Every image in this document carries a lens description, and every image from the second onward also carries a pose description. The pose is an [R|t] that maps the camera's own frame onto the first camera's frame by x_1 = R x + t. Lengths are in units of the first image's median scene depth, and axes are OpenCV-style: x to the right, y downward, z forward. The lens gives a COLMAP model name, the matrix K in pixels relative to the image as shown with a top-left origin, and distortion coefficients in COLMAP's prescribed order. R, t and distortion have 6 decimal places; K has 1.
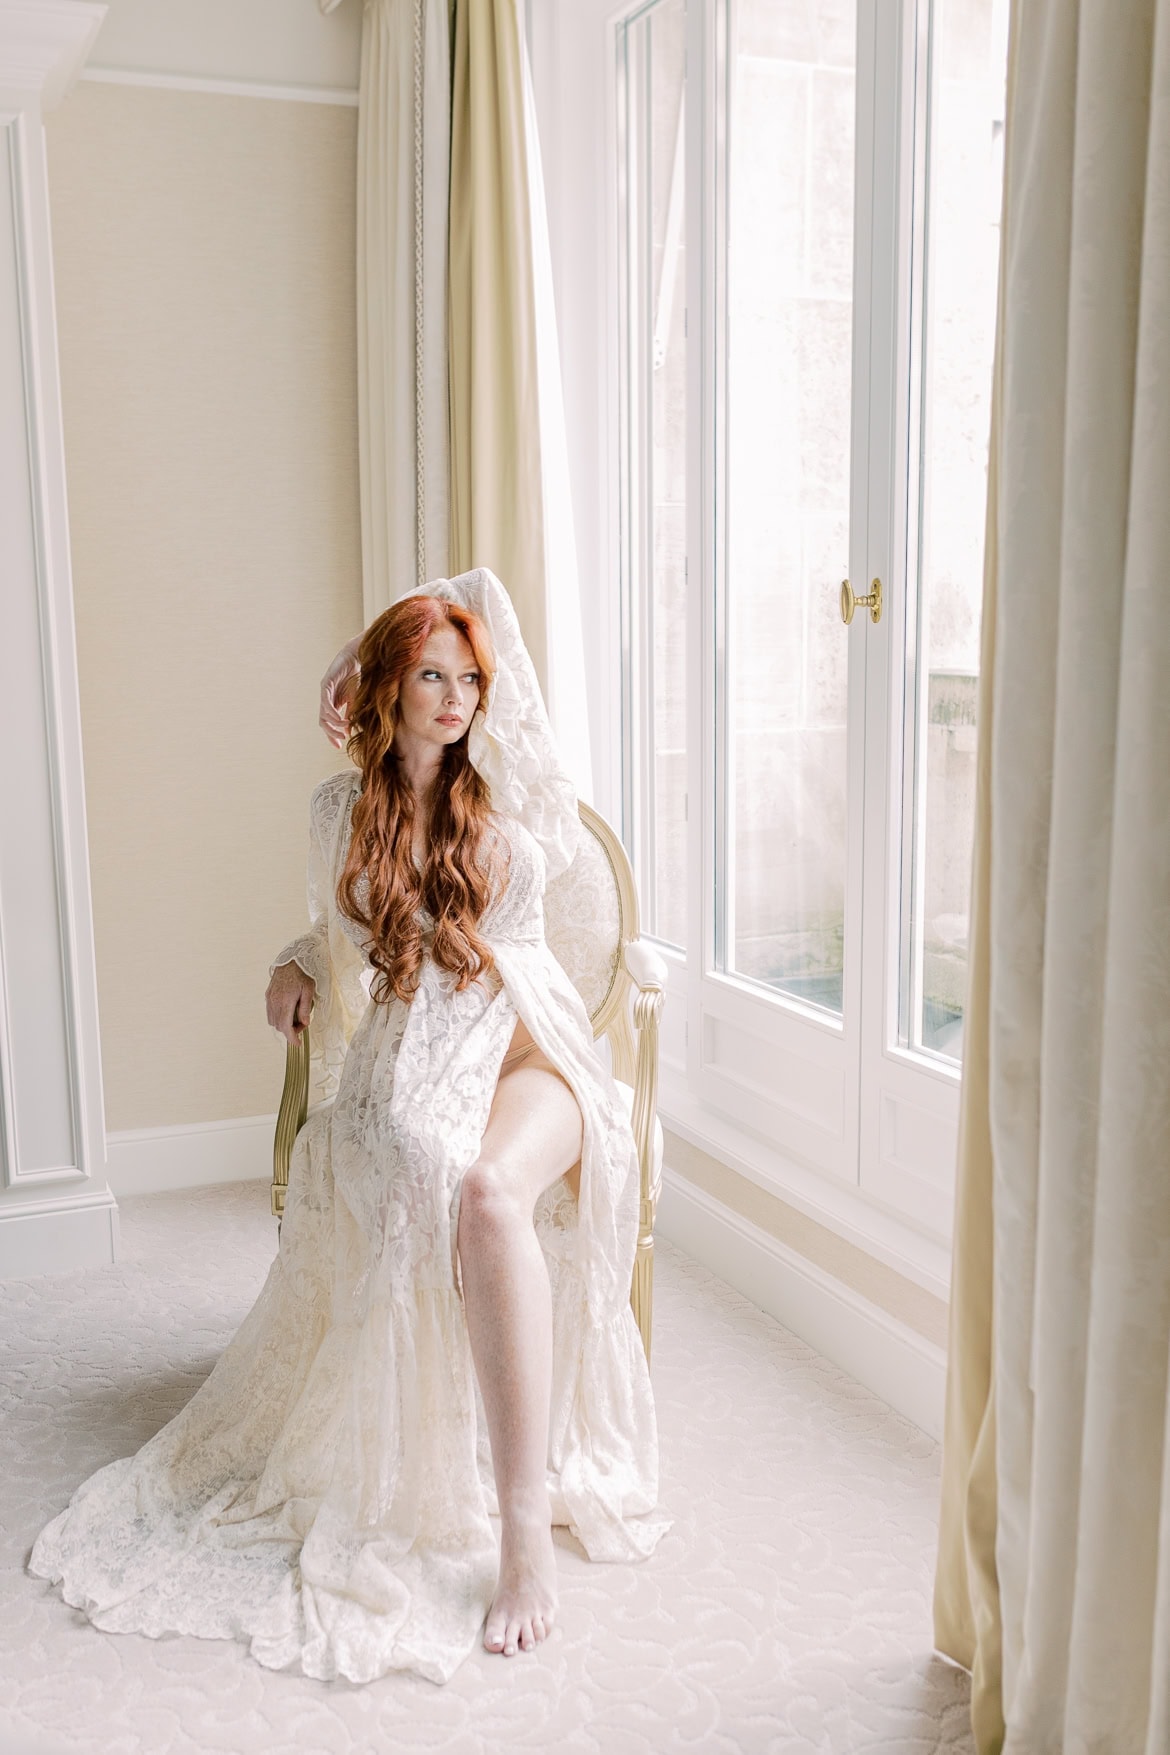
lens RADIAL K [[1685.5, 0, 621.1], [0, 1685.5, 827.1], [0, 0, 1]] dist [0.003439, 0.005864]
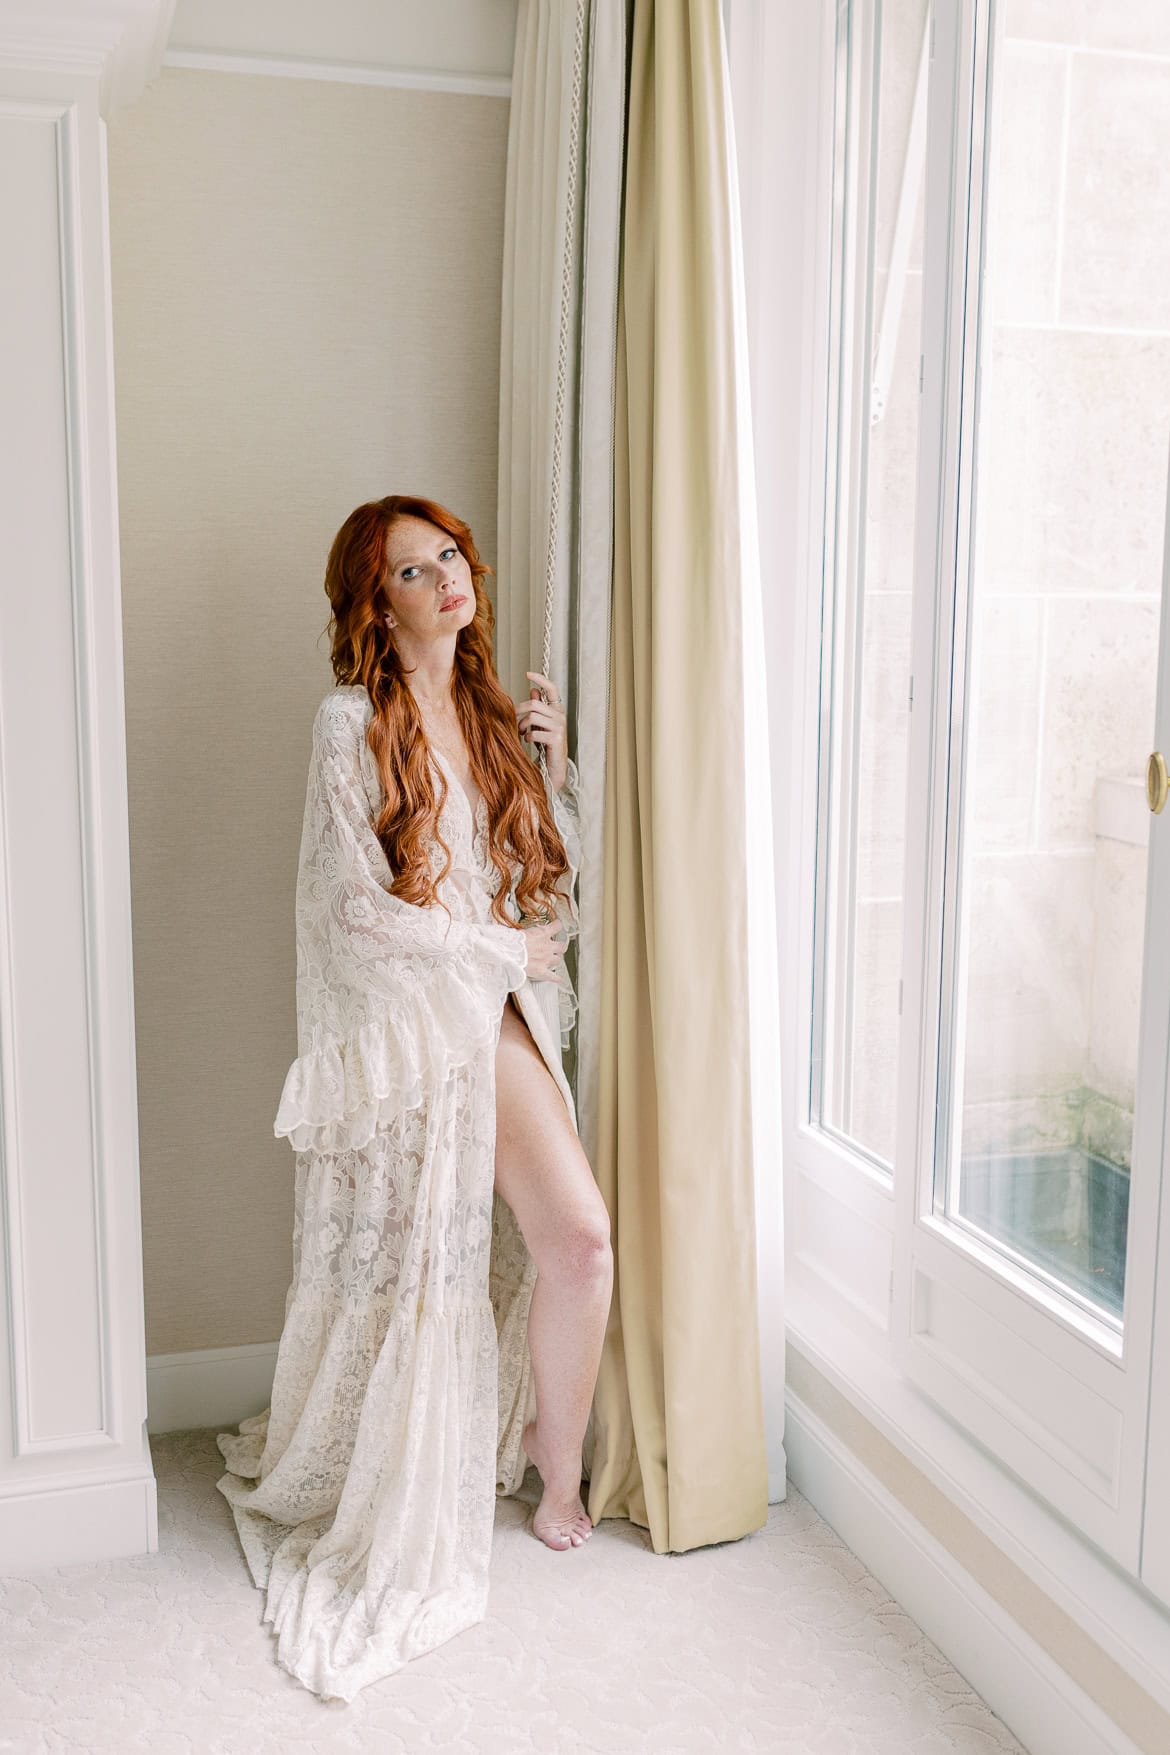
lens RADIAL K [[1744.9, 0, 632.1], [0, 1744.9, 792.7], [0, 0, 1]] dist [0.008838, 0.002266]
pose [[0.995440, 0.031161, -0.090153, -0.012834], [-0.033794, 0.999041, -0.027830, -0.071867], [0.089200, 0.030750, 0.995539, 0.177873]]
